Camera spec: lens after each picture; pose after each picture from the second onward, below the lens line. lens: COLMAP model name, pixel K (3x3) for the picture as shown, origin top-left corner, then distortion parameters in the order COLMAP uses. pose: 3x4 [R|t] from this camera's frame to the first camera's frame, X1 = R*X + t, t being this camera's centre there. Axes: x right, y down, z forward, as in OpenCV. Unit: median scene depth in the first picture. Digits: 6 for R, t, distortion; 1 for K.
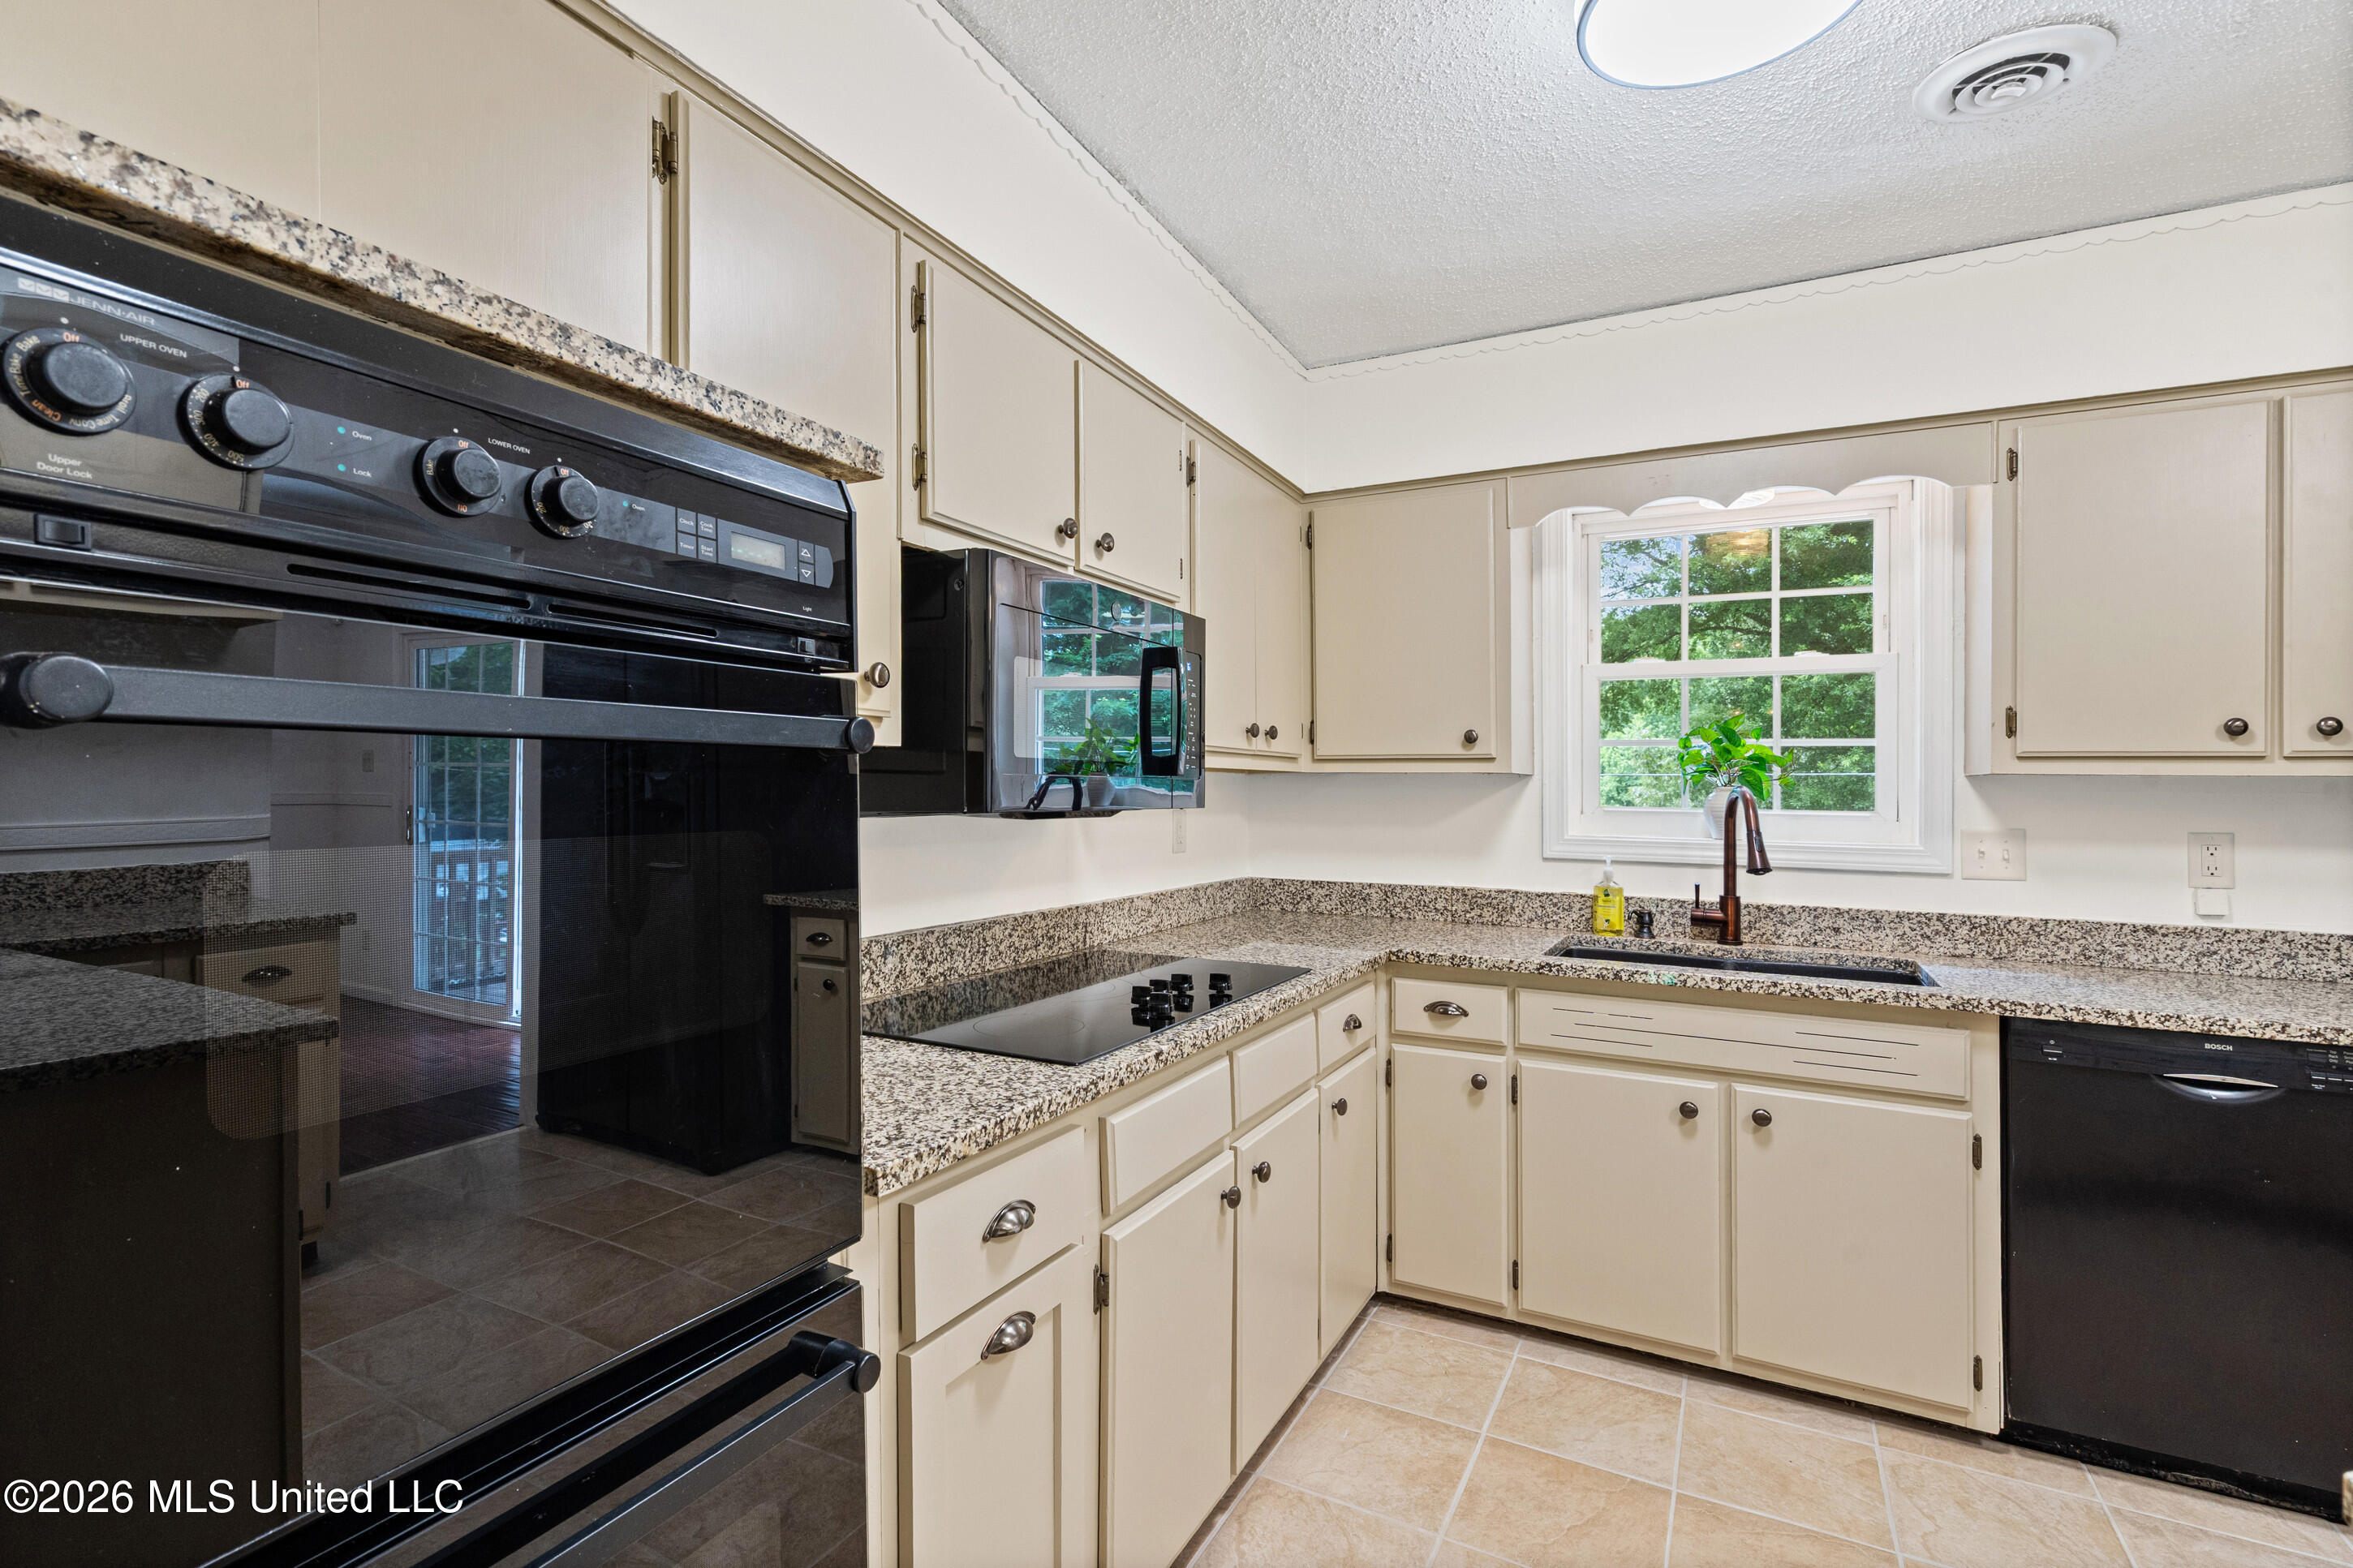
lens RADIAL K [[1095.5, 0, 1136.0], [0, 1095.5, 788.4], [0, 0, 1]] dist [-0.003161, 0.000939]
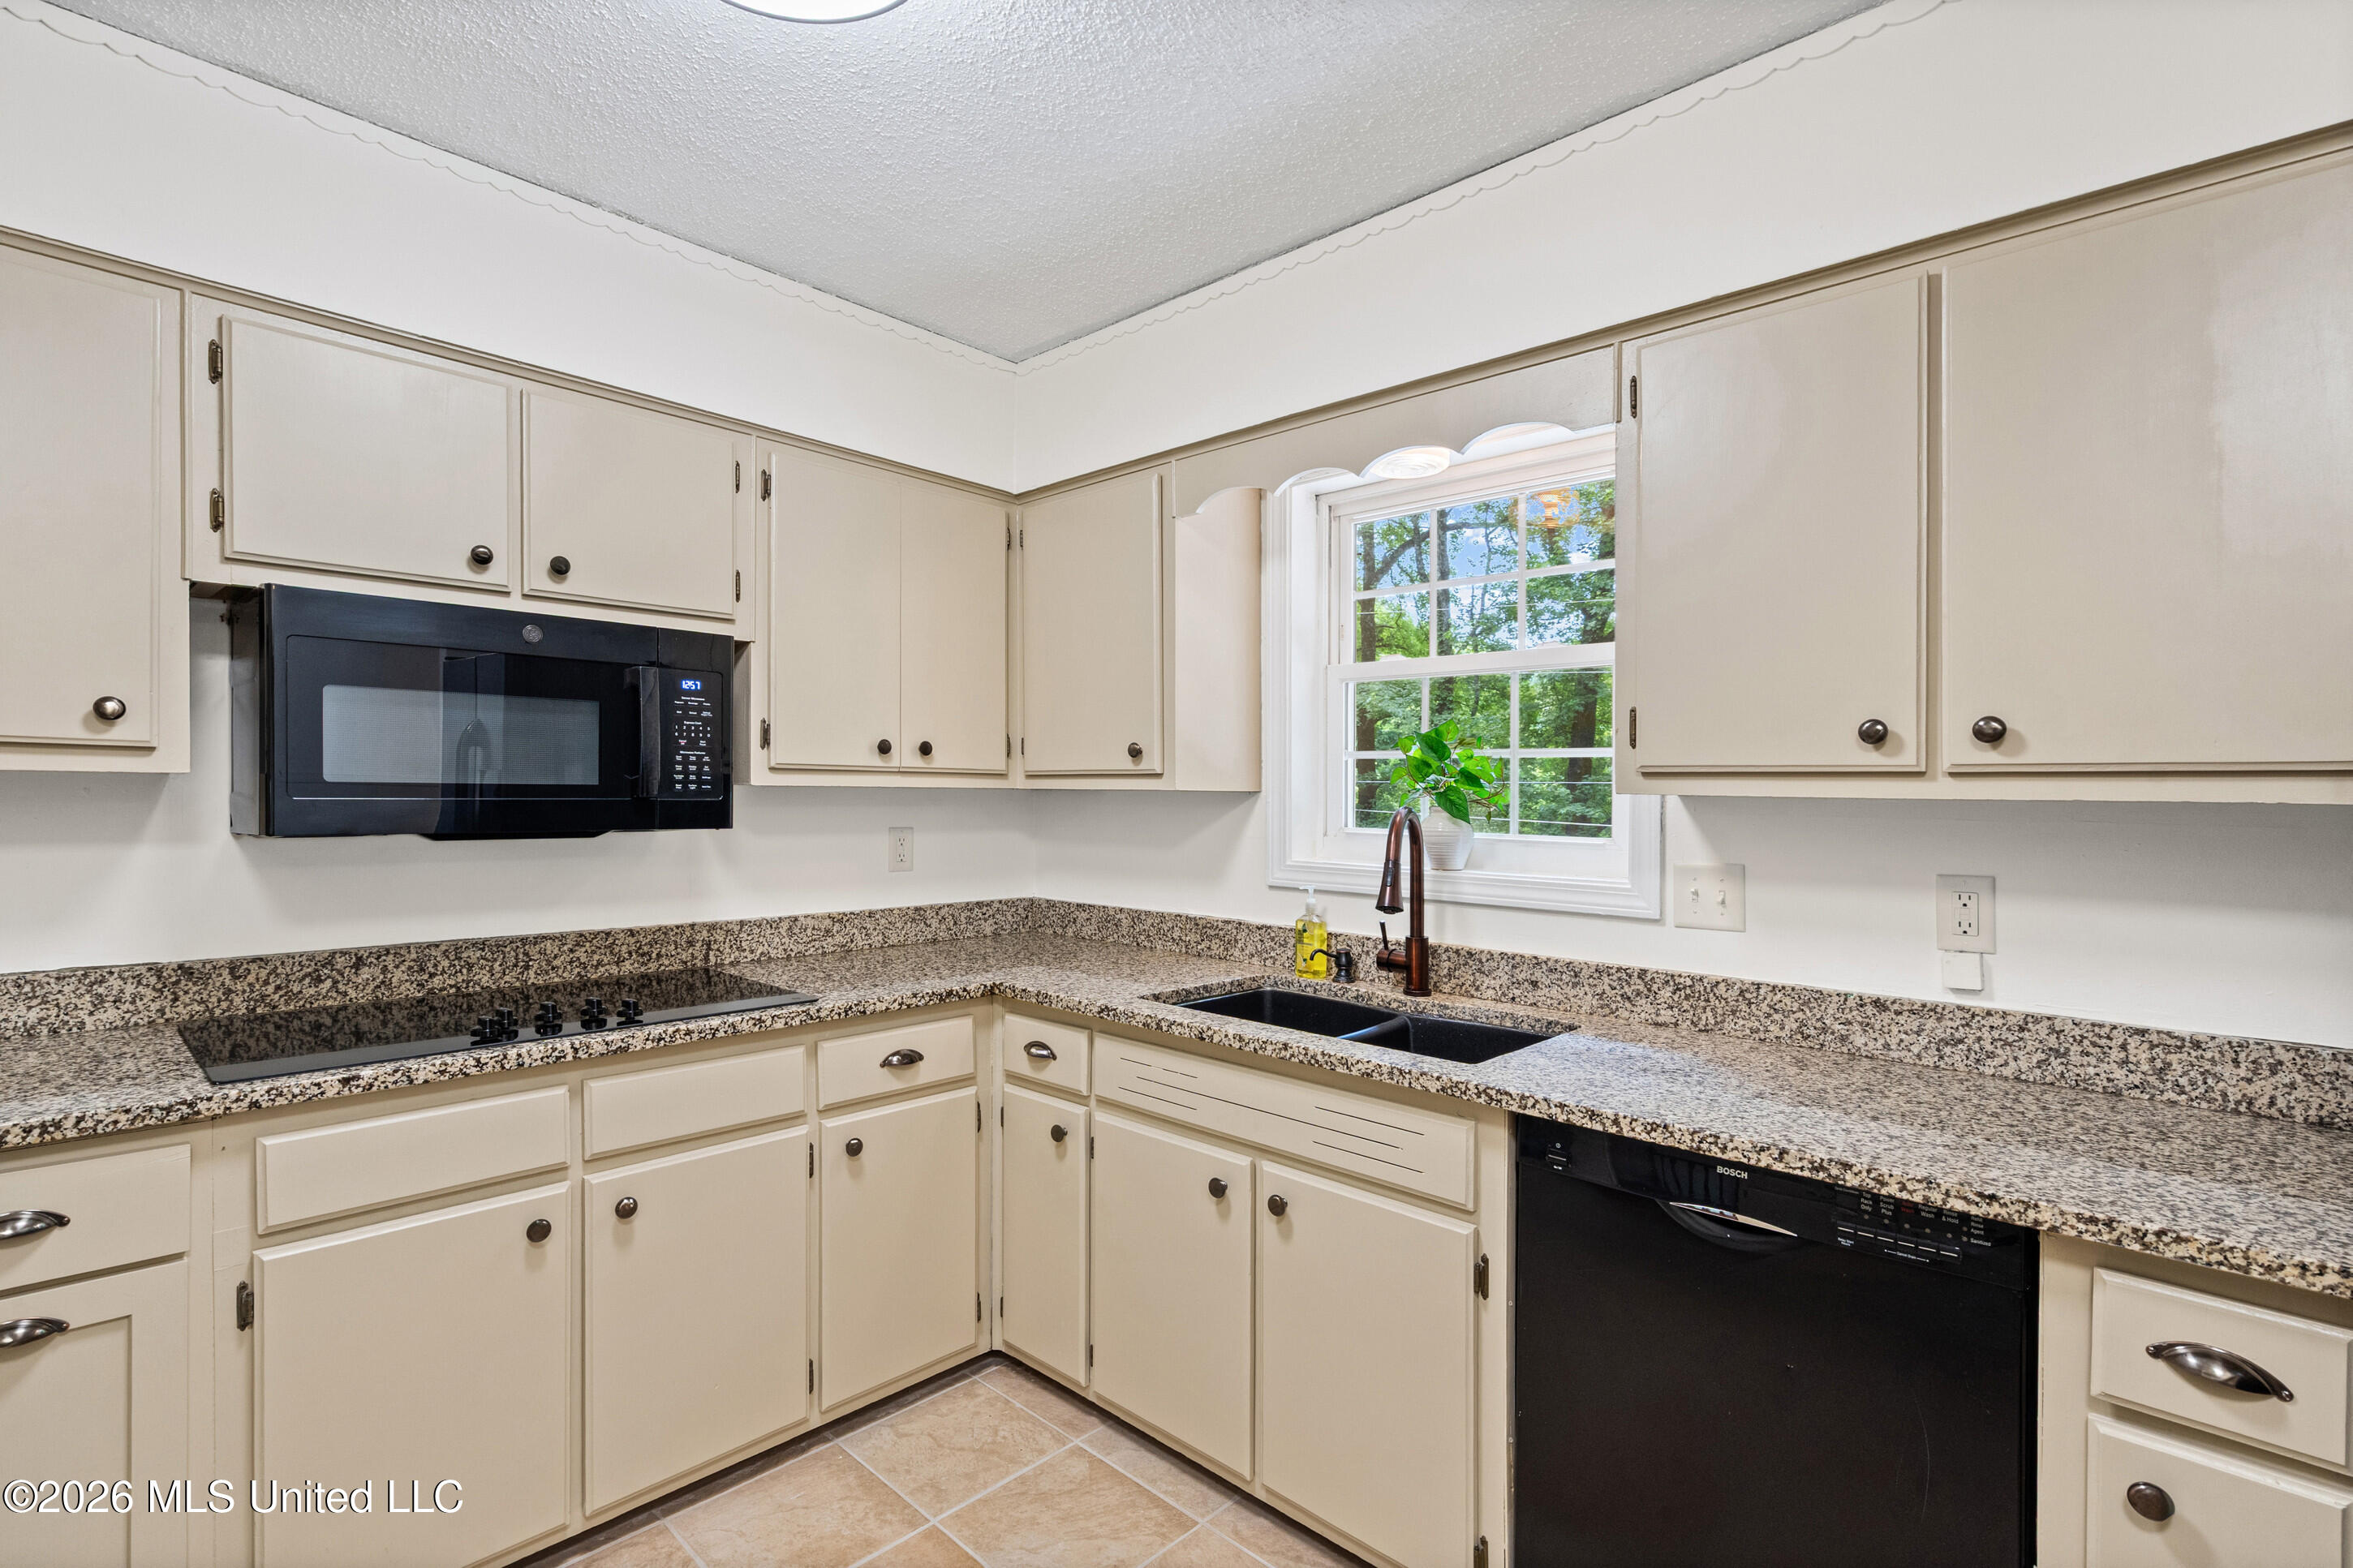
lens RADIAL K [[1095.5, 0, 1170.7], [0, 1095.5, 788.3], [0, 0, 1]] dist [-0.003161, 0.000939]
pose [[0.962877, -0.000193, -0.269941, 0.687389], [-0.001293, 0.999985, -0.005326, -0.013076], [0.269938, 0.005477, 0.962862, 0.160754]]
